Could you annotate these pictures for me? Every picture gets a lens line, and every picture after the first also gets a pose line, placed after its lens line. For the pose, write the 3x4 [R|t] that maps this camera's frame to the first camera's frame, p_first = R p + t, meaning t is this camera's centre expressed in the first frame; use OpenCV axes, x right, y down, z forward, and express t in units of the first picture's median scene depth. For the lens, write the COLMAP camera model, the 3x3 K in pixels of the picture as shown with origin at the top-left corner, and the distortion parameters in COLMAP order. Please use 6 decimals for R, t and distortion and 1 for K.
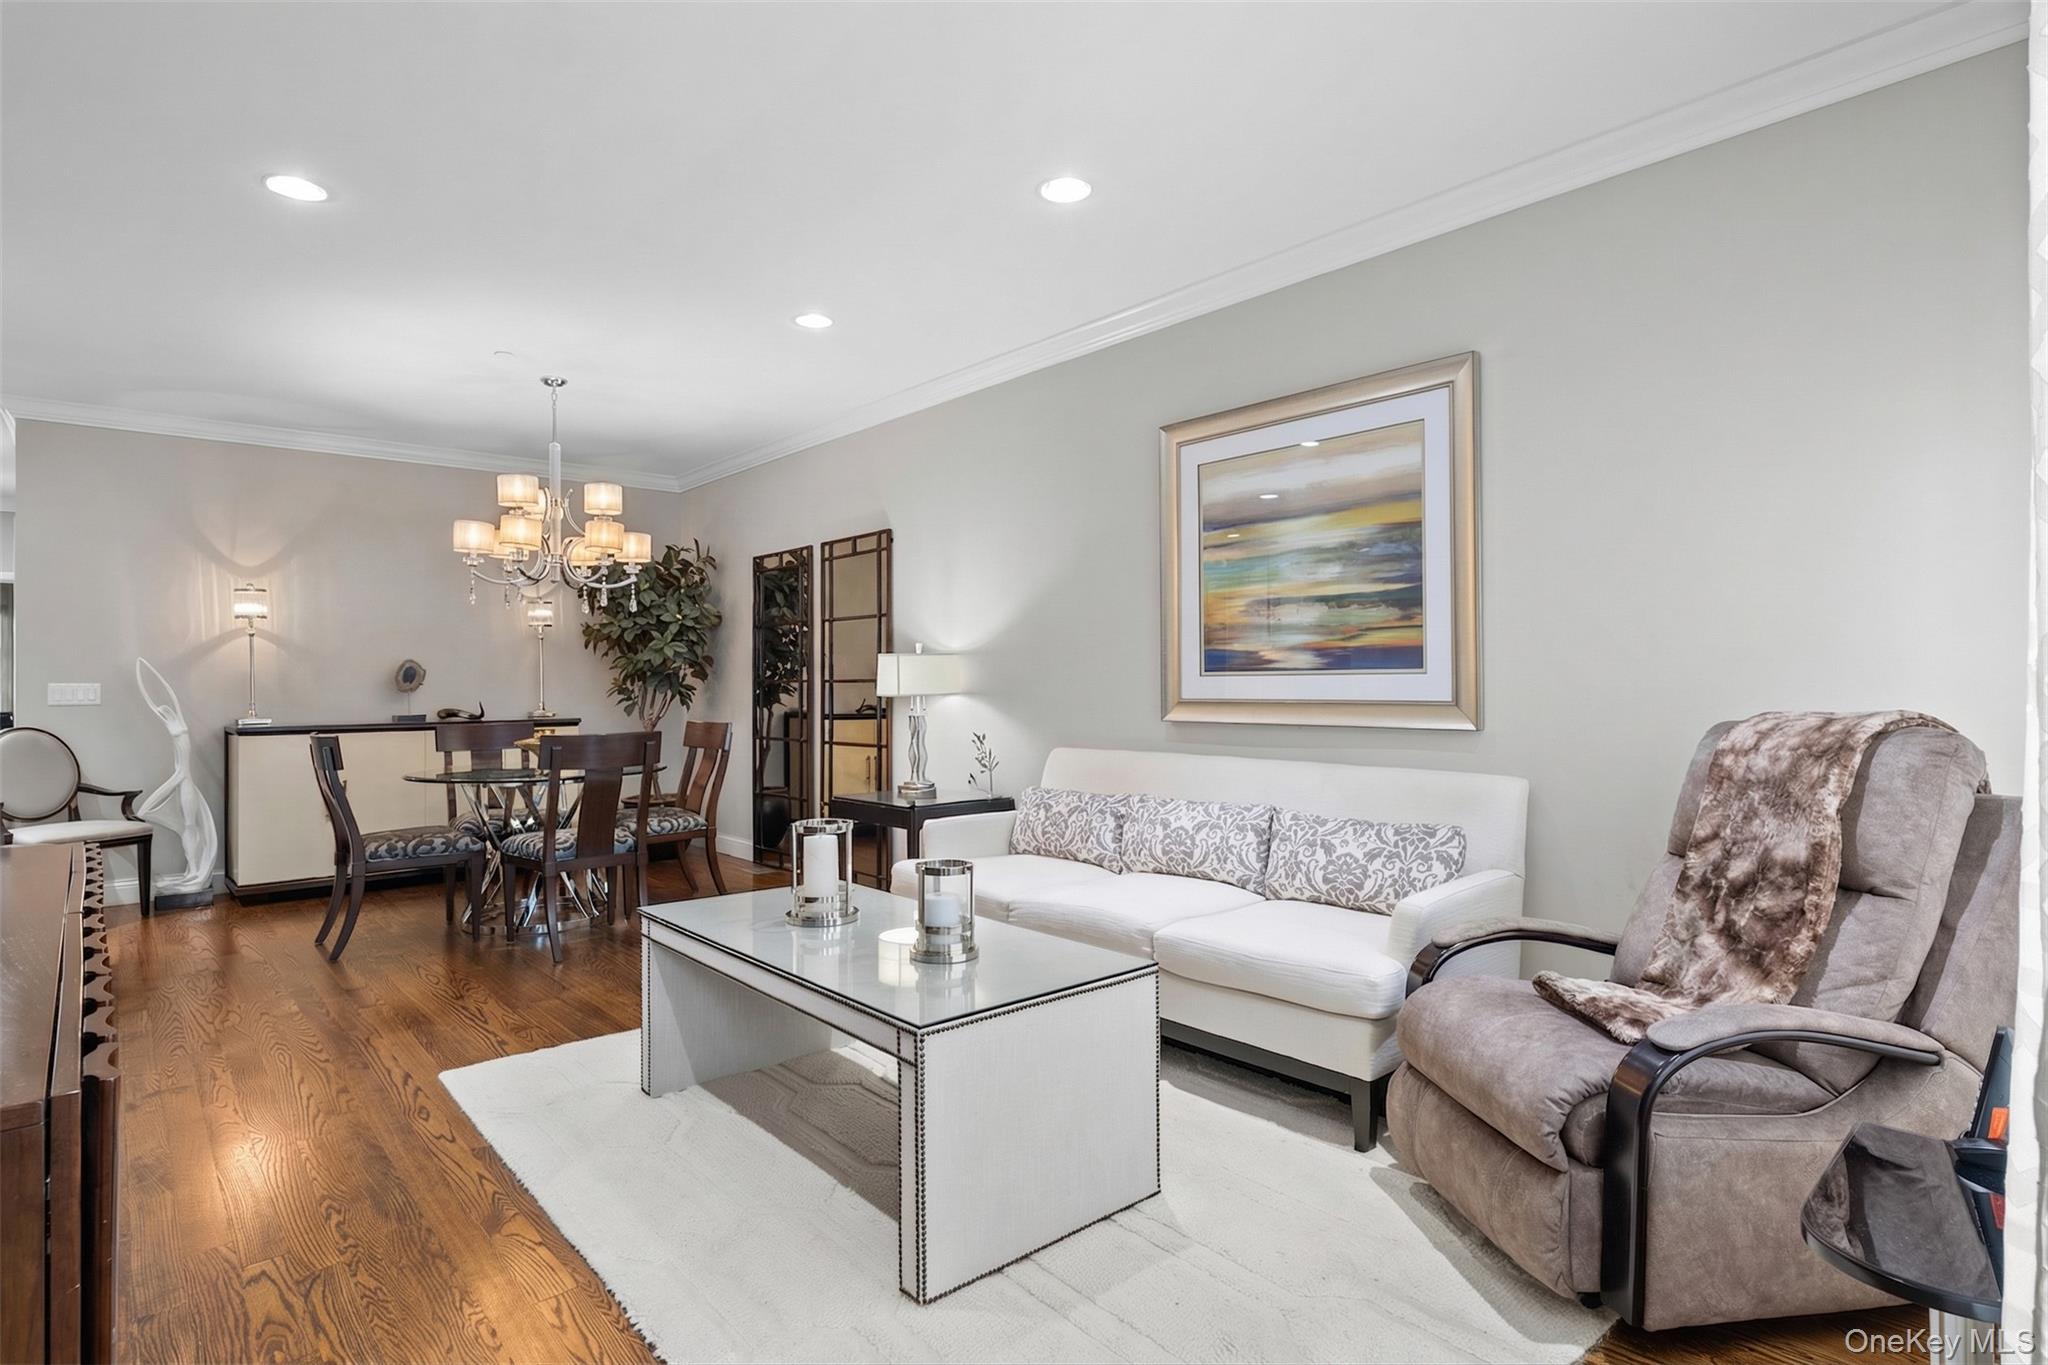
lens RADIAL K [[1023.1, 0, 1012.6], [0, 1023.1, 679.6], [0, 0, 1]] dist [-0.018734, 0.000568]
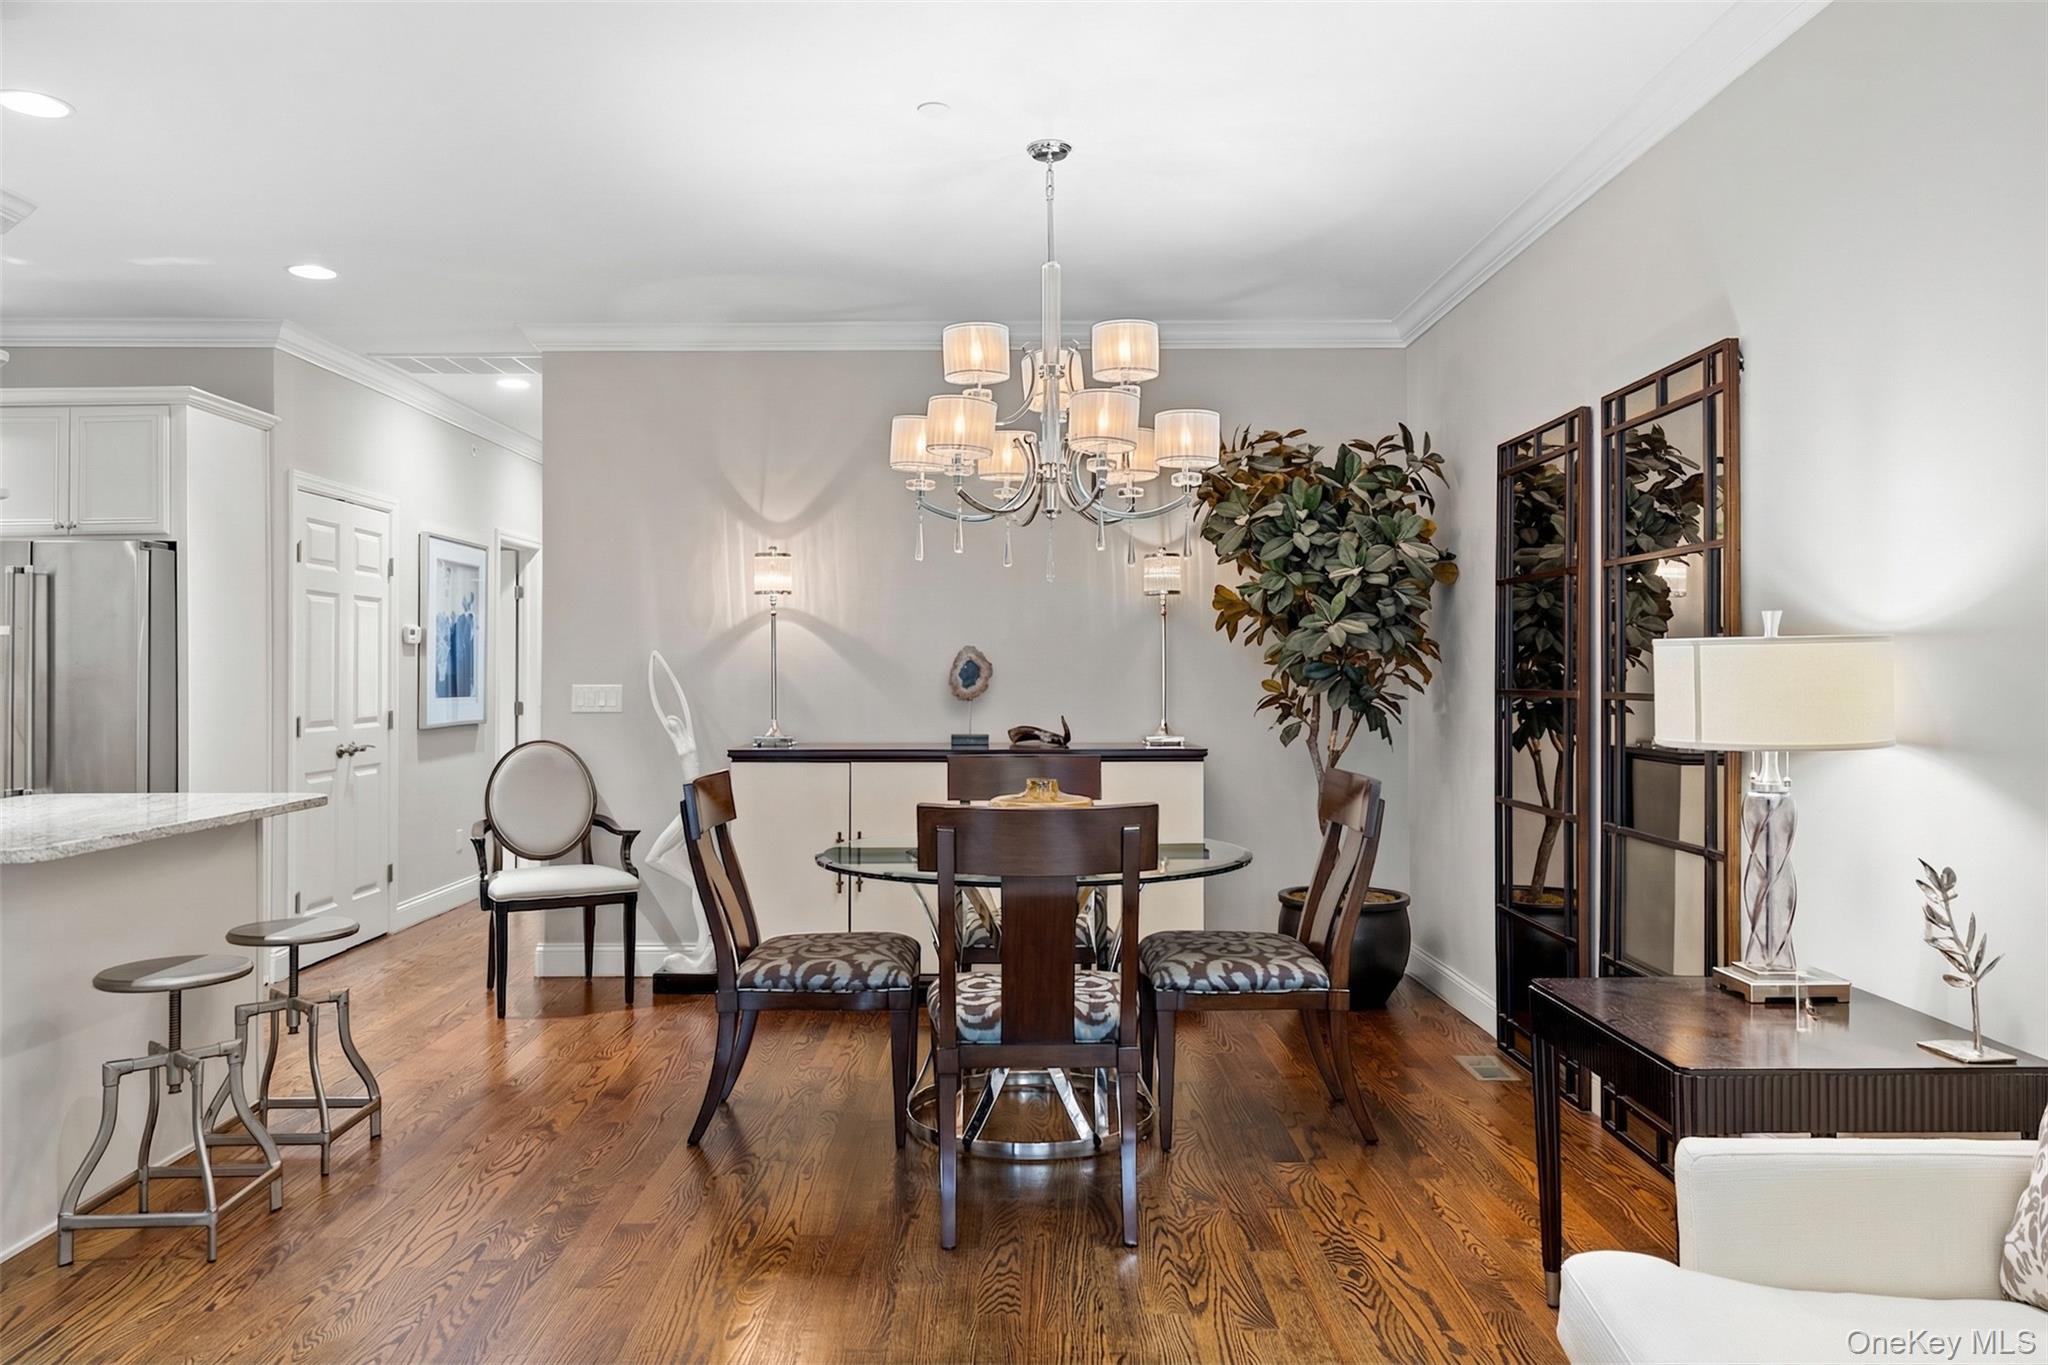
lens RADIAL K [[1439.0, 0, 1031.9], [0, 1439.0, 673.2], [0, 0, 1]] dist [0.004373, -0.000234]
pose [[0.756350, 0.007688, -0.654122, 0.047563], [-0.001294, 0.999947, 0.010257, -0.015945], [0.654166, -0.006911, 0.756319, 0.353212]]
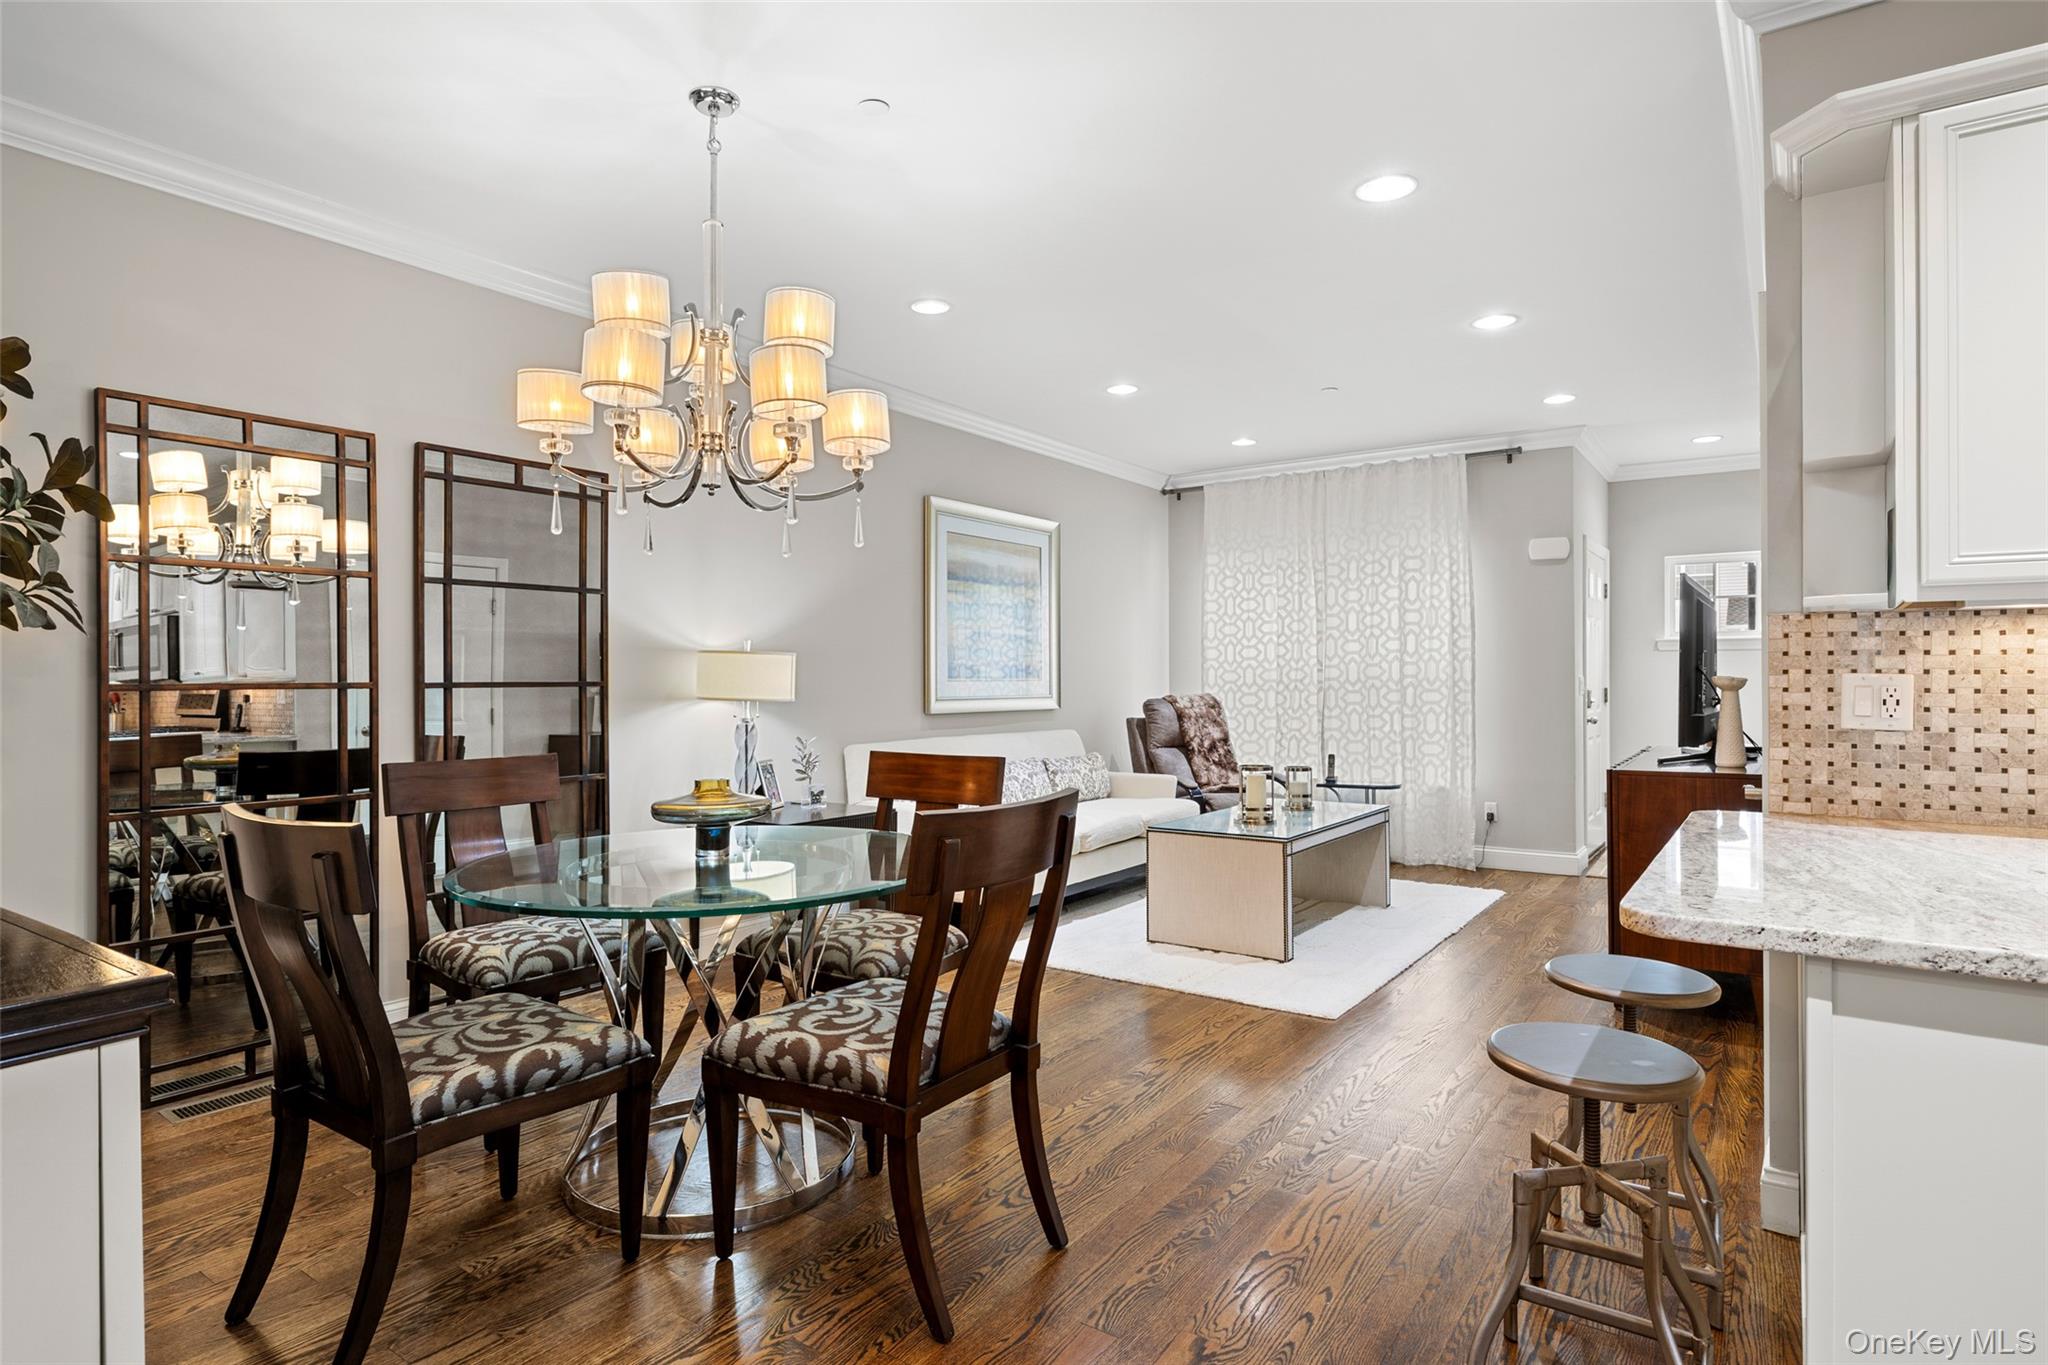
lens RADIAL K [[1135.8, 0, 1023.4], [0, 1135.8, 674.1], [0, 0, 1]] dist [0.028103, -0.001499]
pose [[-0.235081, 0.010398, 0.971920, -0.932182], [0.001822, 0.999946, -0.010257, 0.002675], [-0.971974, -0.000640, -0.235087, 0.866773]]
